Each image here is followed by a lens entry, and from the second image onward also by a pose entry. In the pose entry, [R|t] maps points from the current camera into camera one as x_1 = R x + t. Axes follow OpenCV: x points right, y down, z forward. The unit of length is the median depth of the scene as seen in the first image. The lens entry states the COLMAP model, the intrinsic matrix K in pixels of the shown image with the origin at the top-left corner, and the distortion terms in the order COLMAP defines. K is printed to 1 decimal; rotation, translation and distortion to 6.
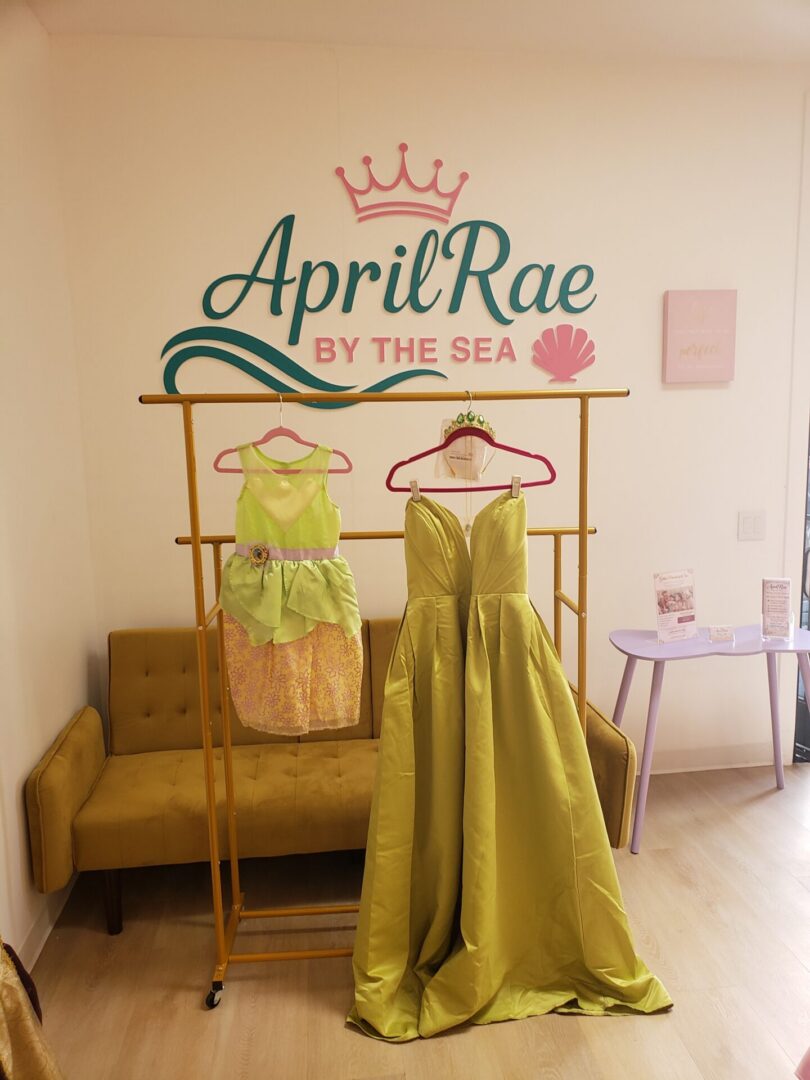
lens RADIAL K [[835.8, 0, 434.2], [0, 835.8, 545.6], [0, 0, 1]] dist [-0.042905, 0.013145]
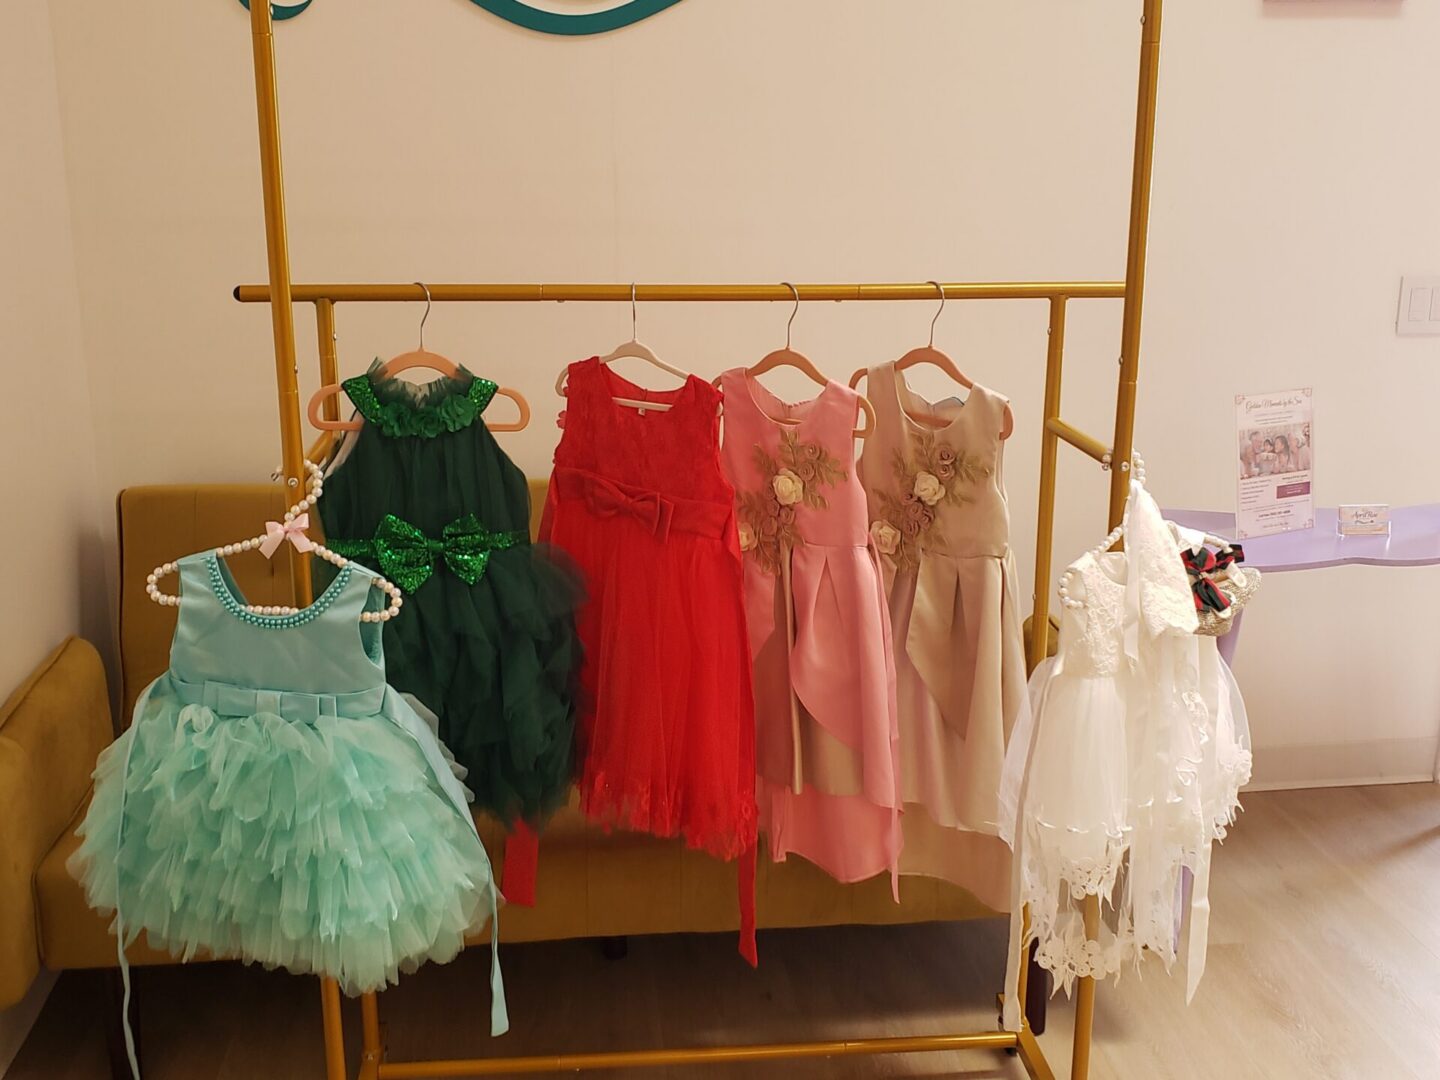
lens RADIAL K [[1492.7, 0, 745.9], [0, 1492.7, 525.1], [0, 0, 1]] dist [-0.048389, 0.000000]
pose [[0.999703, 0.023246, -0.007279, -0.012823], [-0.022293, 0.993548, 0.111195, 0.018769], [0.009817, -0.111000, 0.993772, 0.125248]]
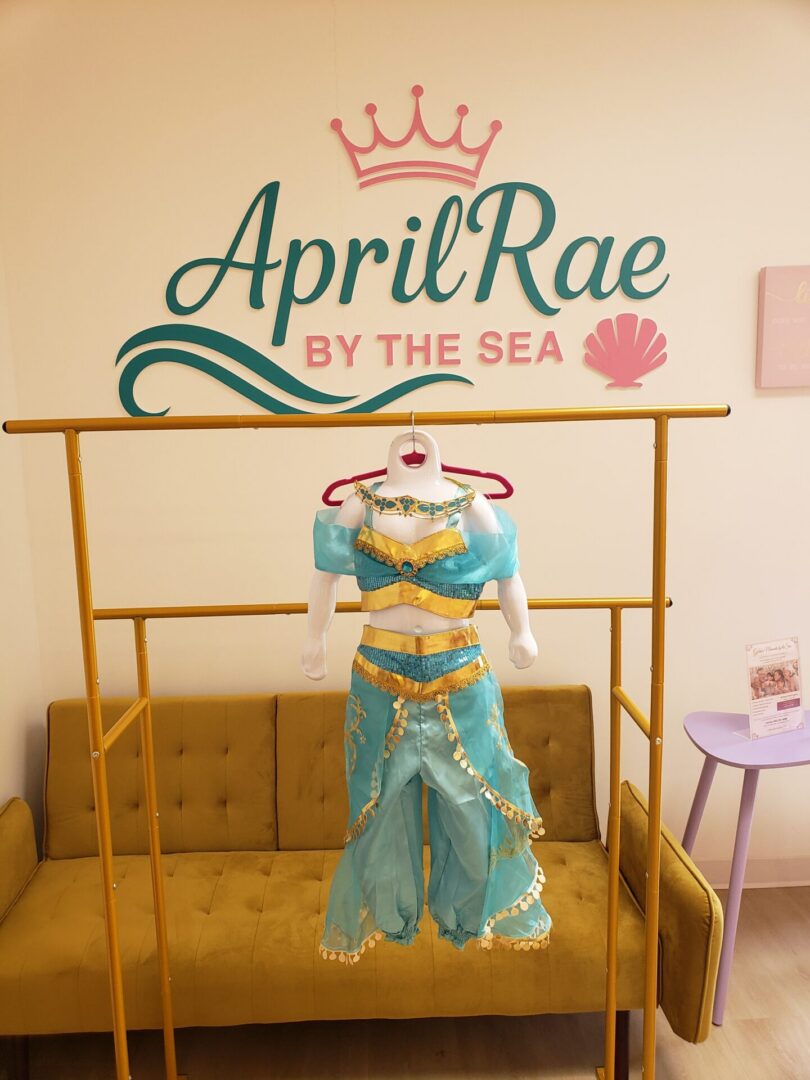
lens RADIAL K [[835.8, 0, 407.6], [0, 835.8, 537.9], [0, 0, 1]] dist [-0.042905, 0.013145]
pose [[0.994584, 0.008154, -0.103619, 0.037356], [-0.008833, 0.999942, -0.006093, -0.053062], [0.103564, 0.006976, 0.994598, 0.221336]]
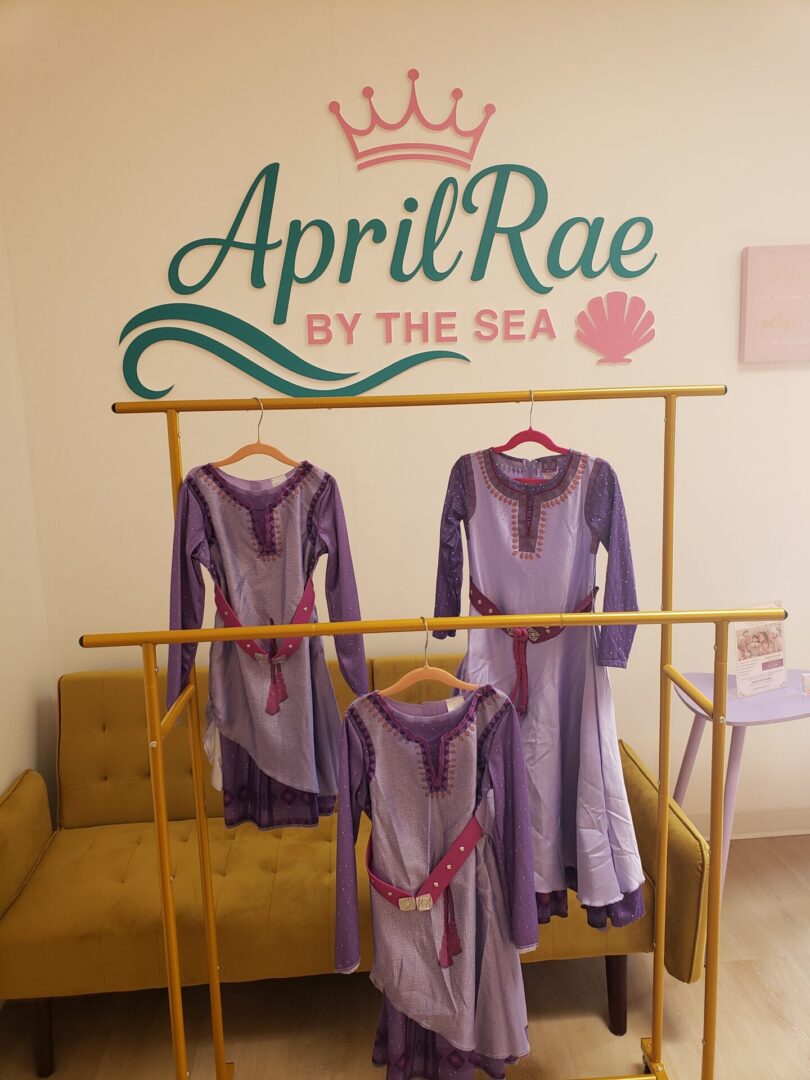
lens RADIAL K [[835.8, 0, 419.8], [0, 835.8, 519.6], [0, 0, 1]] dist [-0.042905, 0.013145]
pose [[0.997825, -0.002274, -0.065879, 0.020685], [0.002920, 0.999949, 0.009716, -0.056804], [0.065853, -0.009887, 0.997780, 0.193525]]
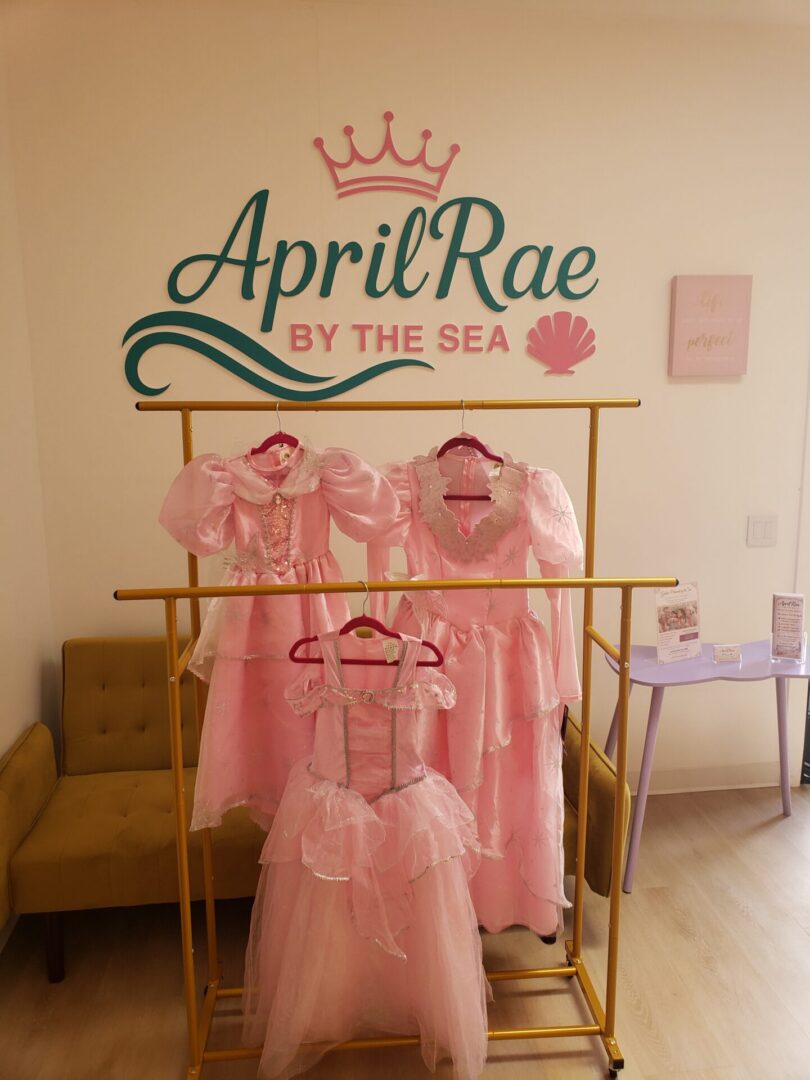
lens RADIAL K [[835.8, 0, 424.8], [0, 835.8, 521.1], [0, 0, 1]] dist [-0.042905, 0.013145]
pose [[0.999761, 0.015387, -0.015513, 0.023251], [-0.015132, 0.999751, 0.016405, -0.049359], [0.015762, -0.016166, 0.999745, 0.079013]]
